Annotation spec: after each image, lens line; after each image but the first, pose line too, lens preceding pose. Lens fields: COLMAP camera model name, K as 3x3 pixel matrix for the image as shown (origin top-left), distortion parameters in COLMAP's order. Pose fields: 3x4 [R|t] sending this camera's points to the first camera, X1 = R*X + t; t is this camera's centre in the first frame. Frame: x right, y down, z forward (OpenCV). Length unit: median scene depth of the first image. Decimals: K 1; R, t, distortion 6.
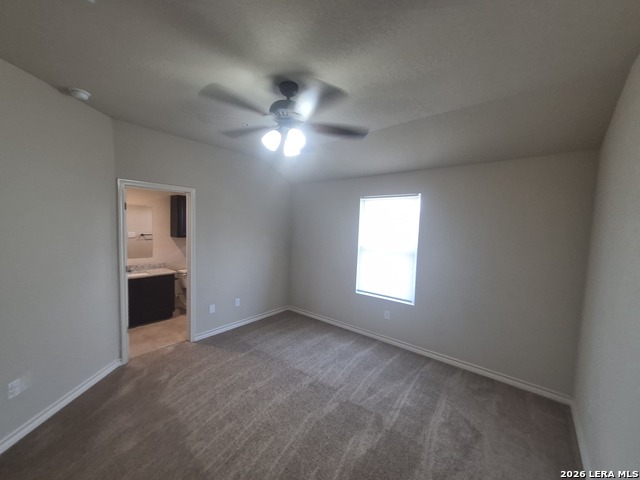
lens RADIAL K [[250.7, 0, 314.0], [0, 250.7, 236.6], [0, 0, 1]] dist [0.003732, -0.000148]
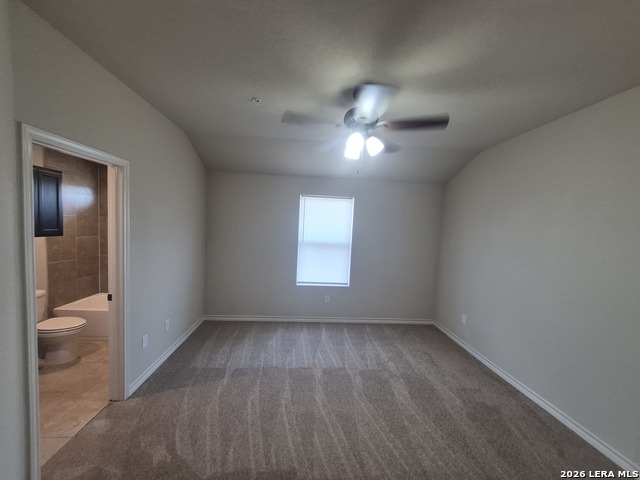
lens RADIAL K [[250.7, 0, 316.3], [0, 250.7, 241.0], [0, 0, 1]] dist [0.003732, -0.000148]
pose [[0.725634, -0.041880, 0.686806, -0.584996], [0.005686, 0.998477, 0.054877, -0.024178], [-0.688058, -0.035915, 0.724767, 0.212769]]
